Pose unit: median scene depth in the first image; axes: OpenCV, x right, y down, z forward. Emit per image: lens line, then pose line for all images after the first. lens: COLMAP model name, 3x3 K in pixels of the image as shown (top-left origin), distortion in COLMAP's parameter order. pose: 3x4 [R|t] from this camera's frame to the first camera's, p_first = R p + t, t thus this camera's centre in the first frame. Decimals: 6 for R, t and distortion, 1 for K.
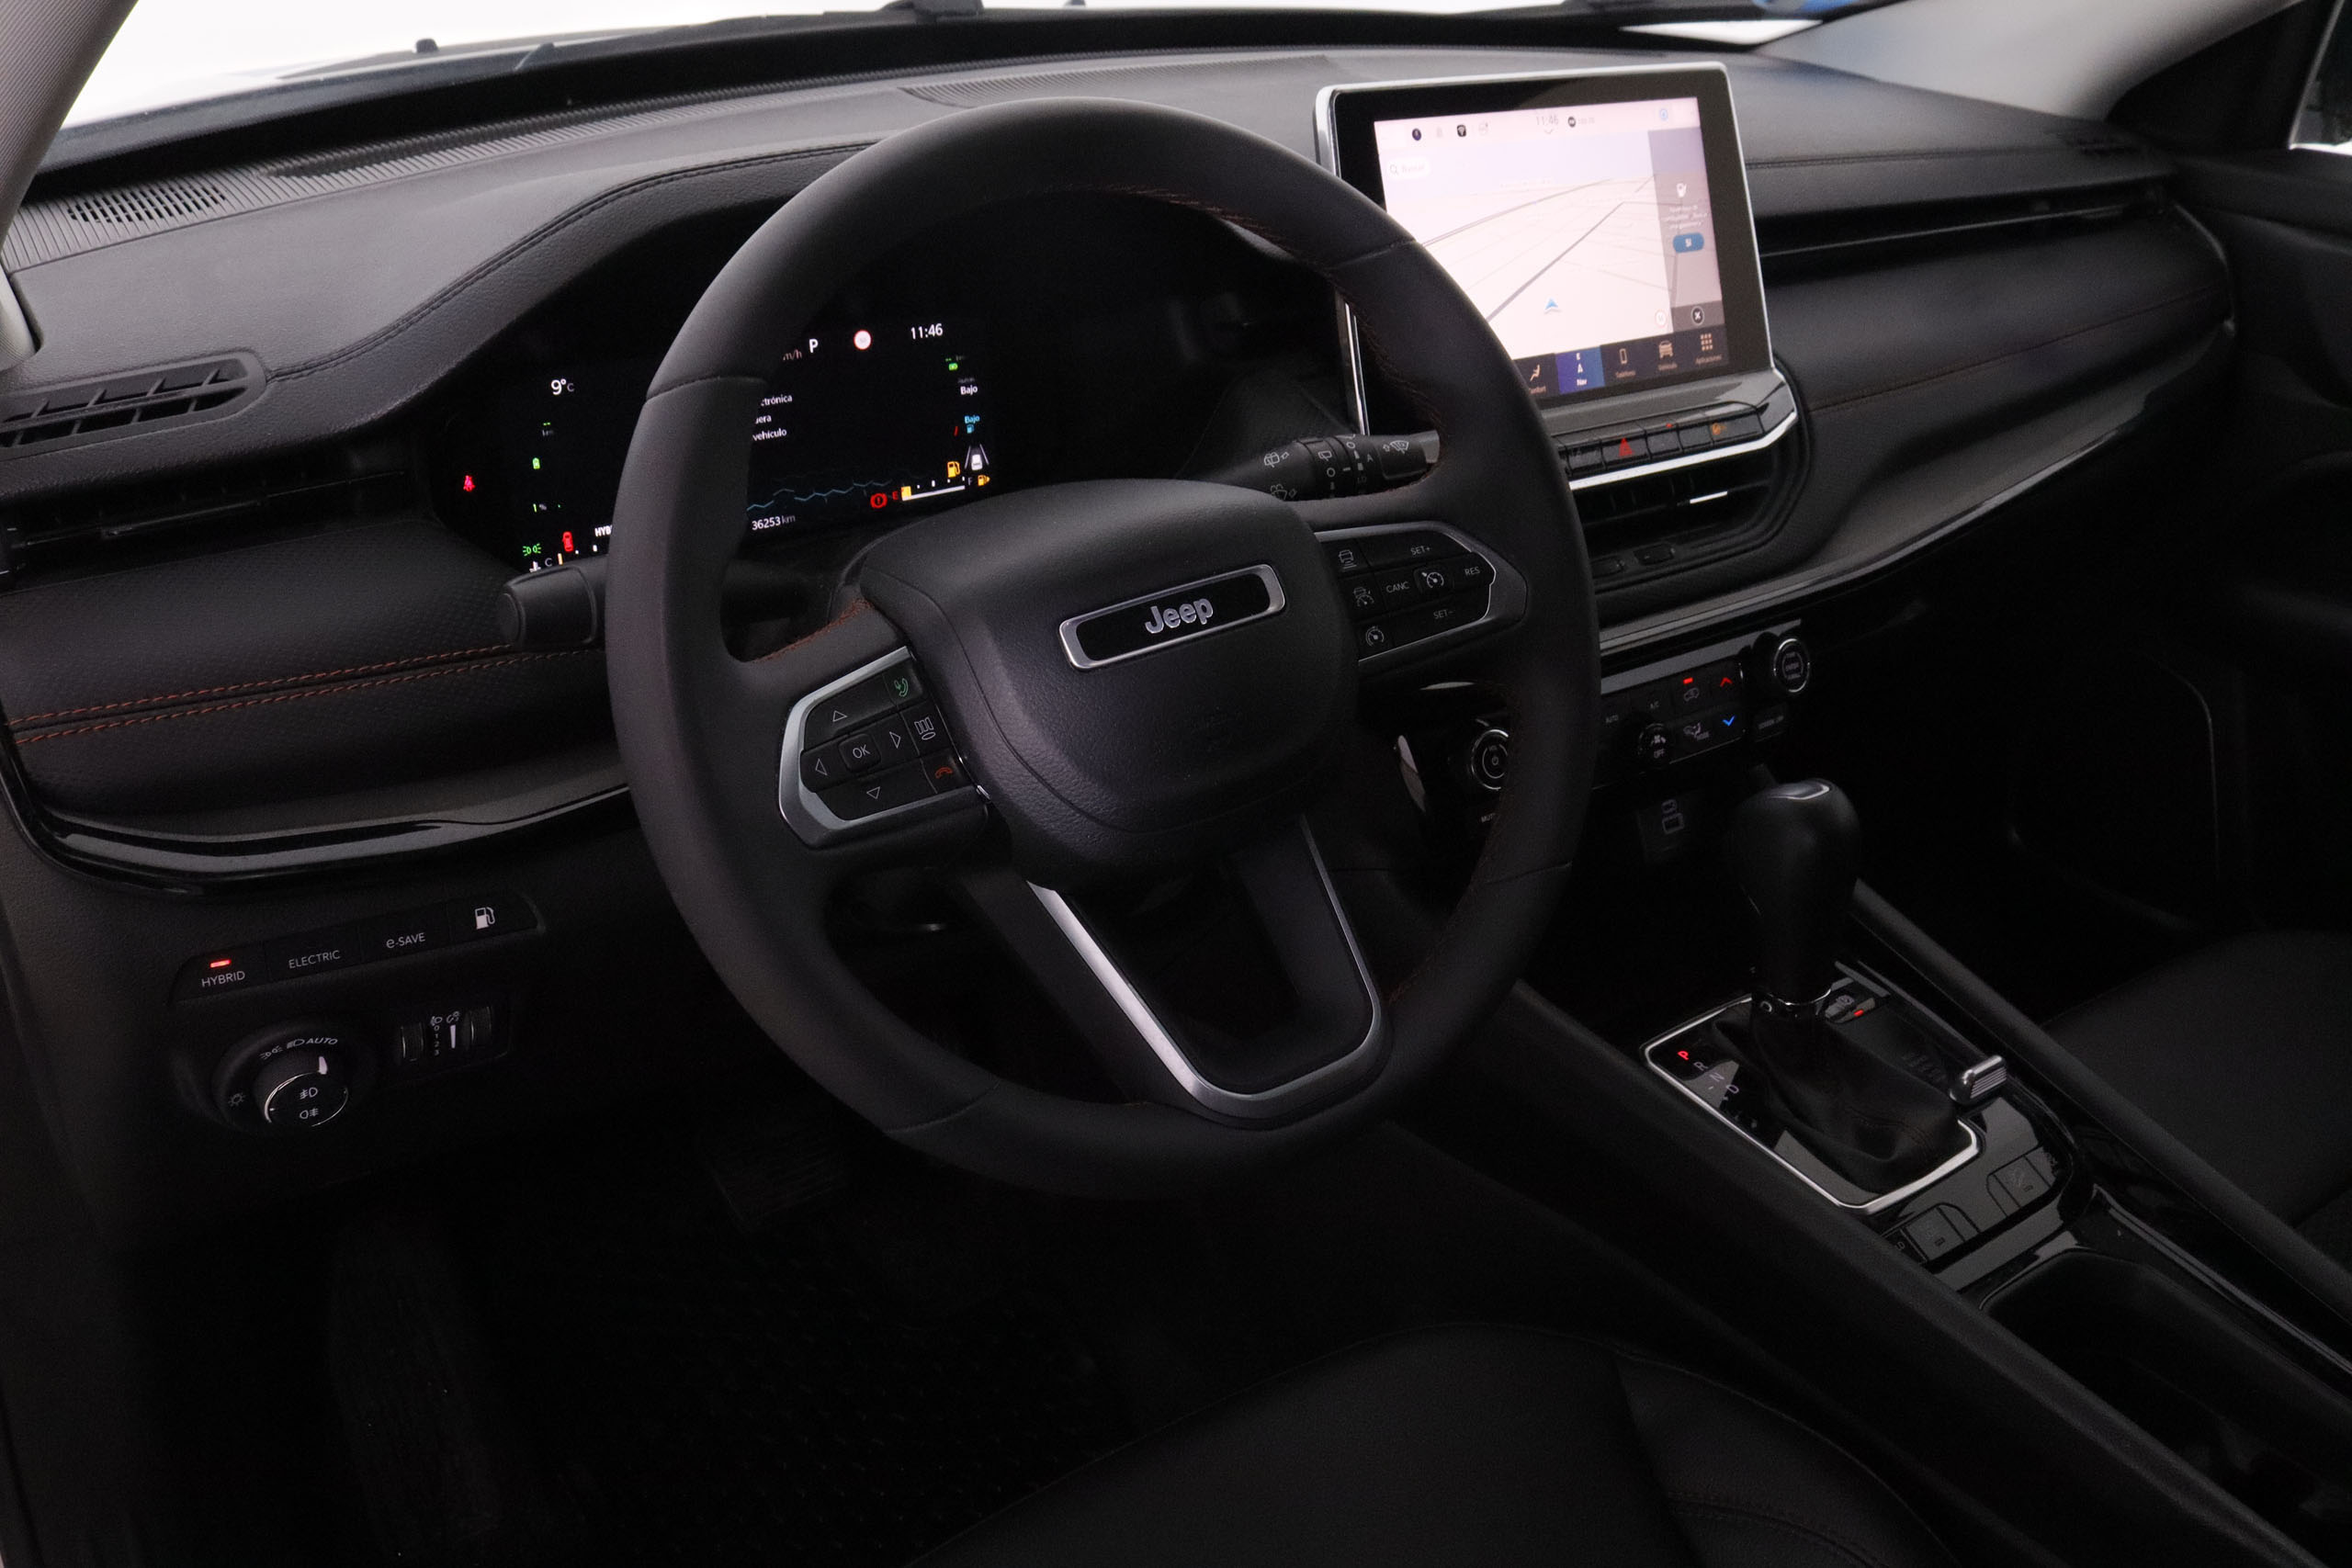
lens RADIAL K [[2136.4, 0, 1177.1], [0, 2136.4, 757.0], [0, 0, 1]] dist [-0.116217, 0.000119]
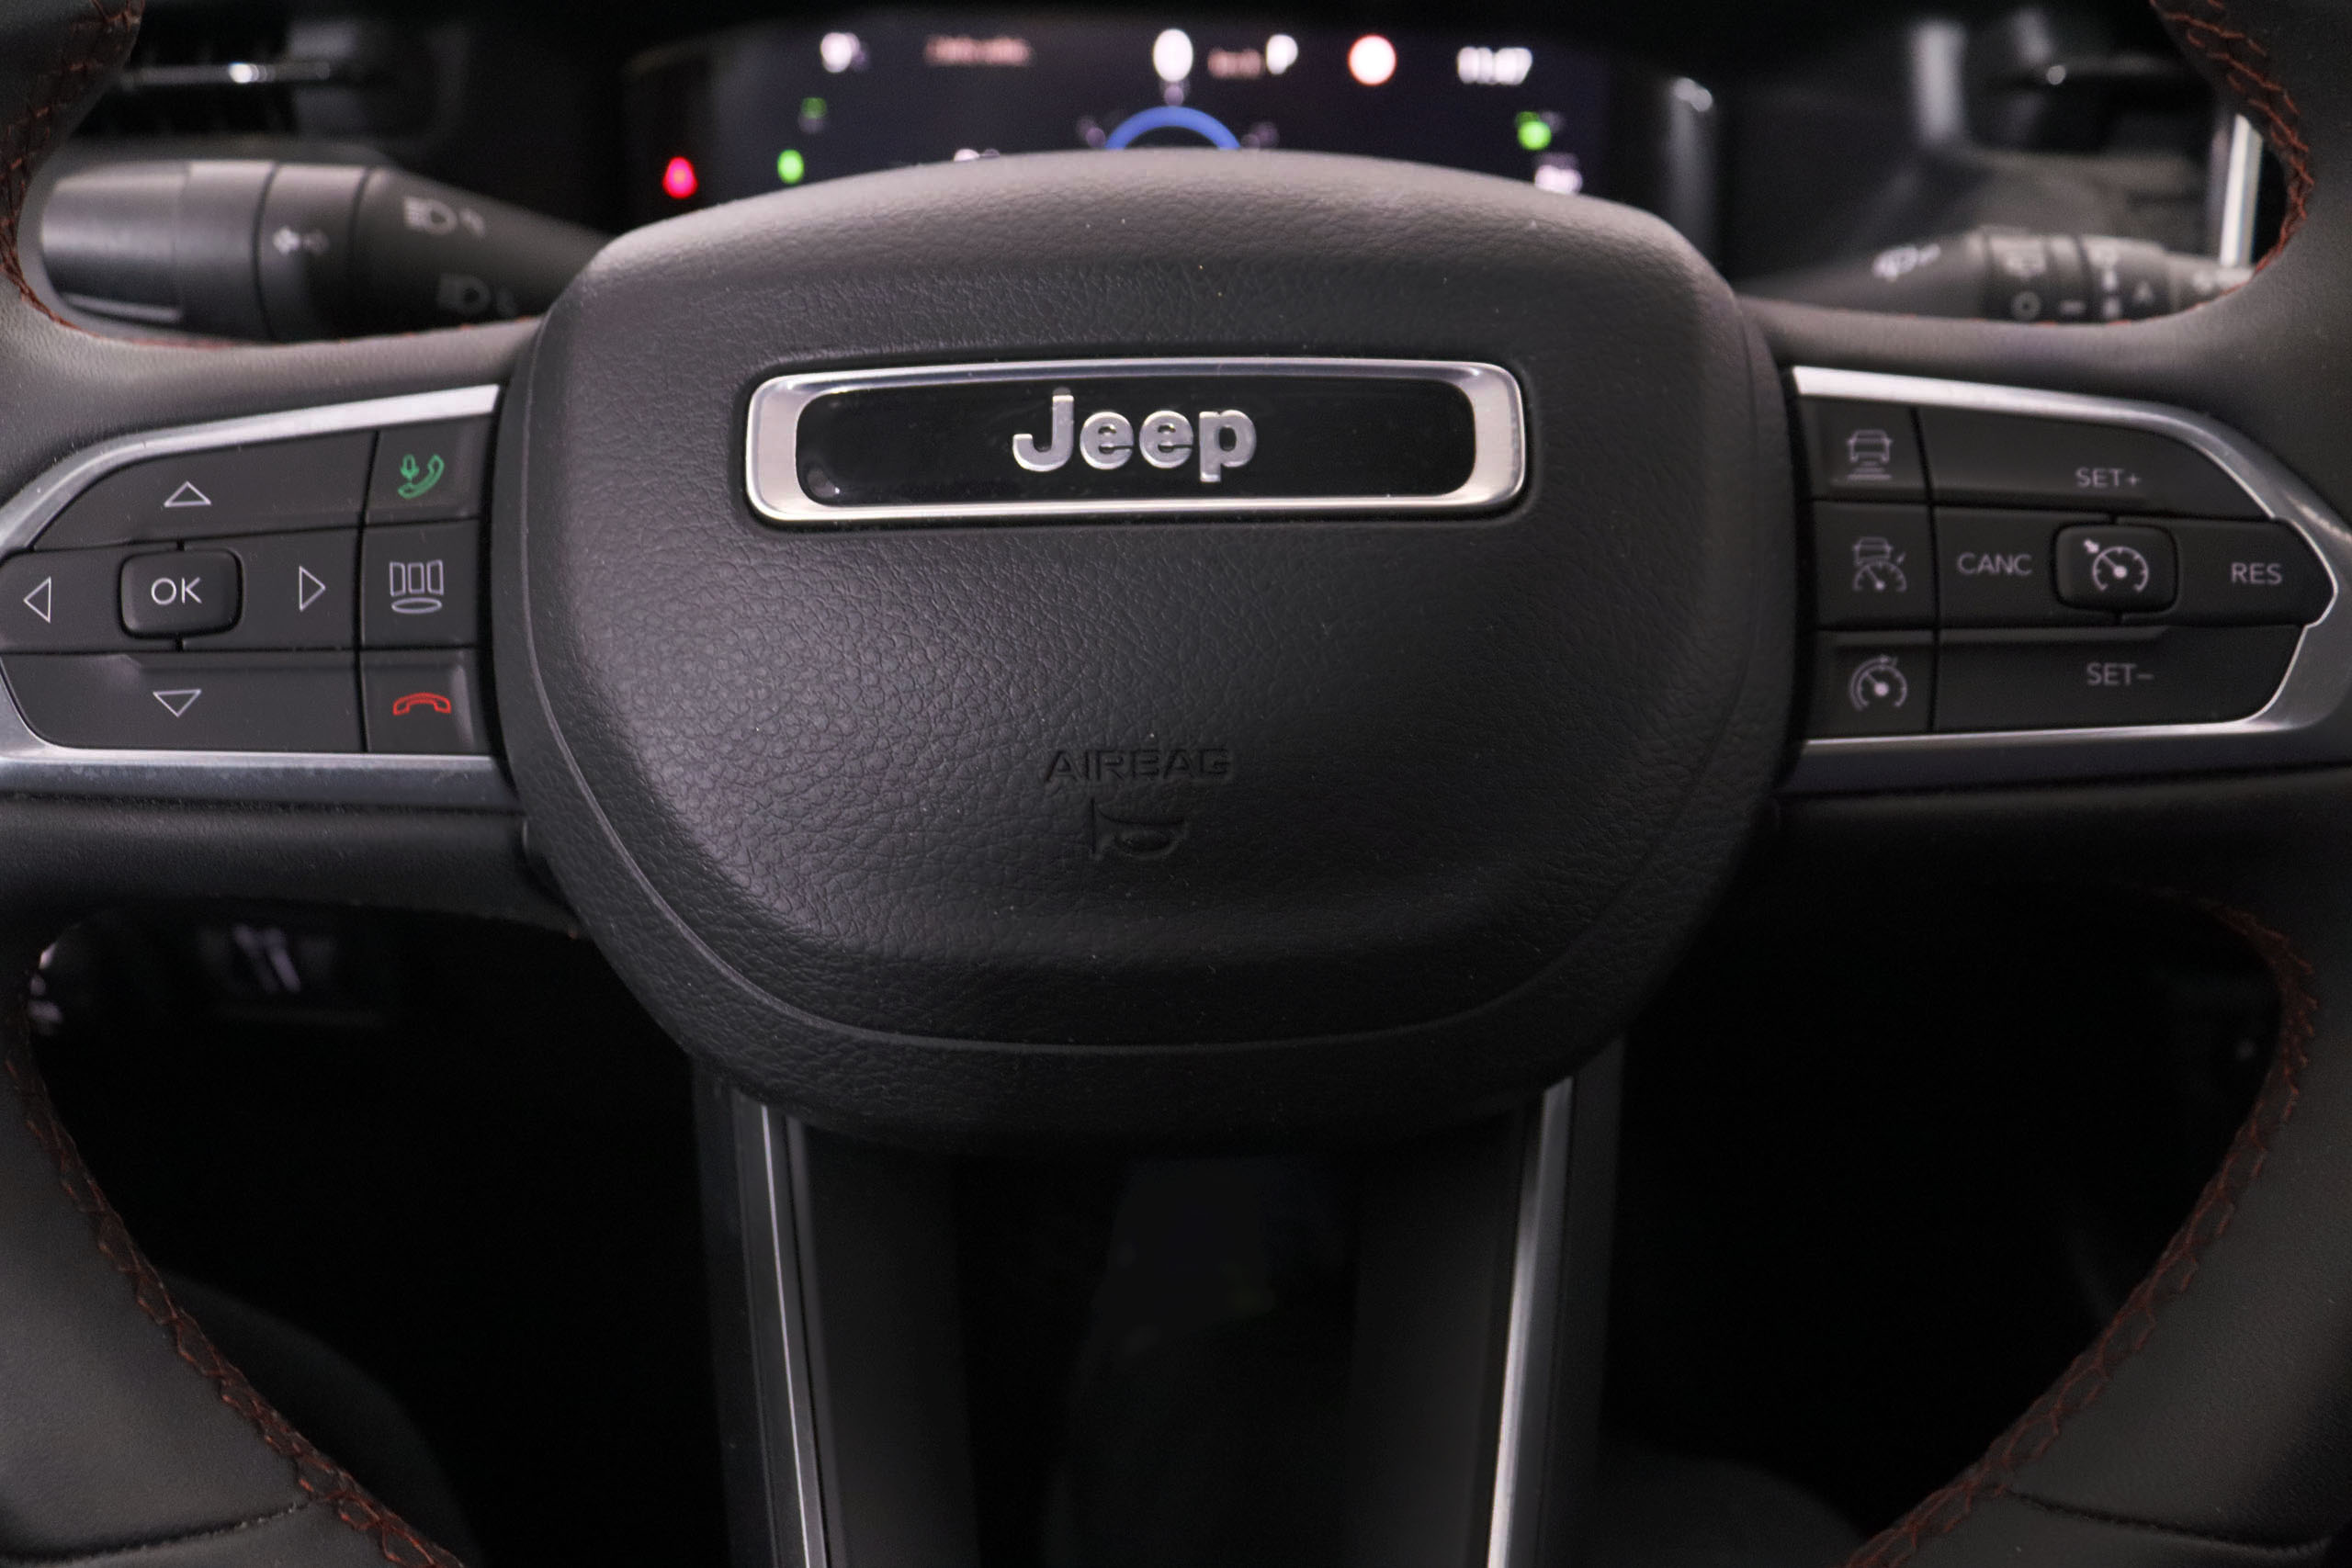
lens RADIAL K [[1895.7, 0, 1176.0], [0, 1895.7, 784.0], [0, 0, 1]] dist [-0.179578, 0.162264]
pose [[0.819219, 0.263879, -0.509164, 0.153768], [-0.259523, 0.962320, 0.081172, -0.036138], [0.511398, 0.065643, 0.856833, 0.684960]]
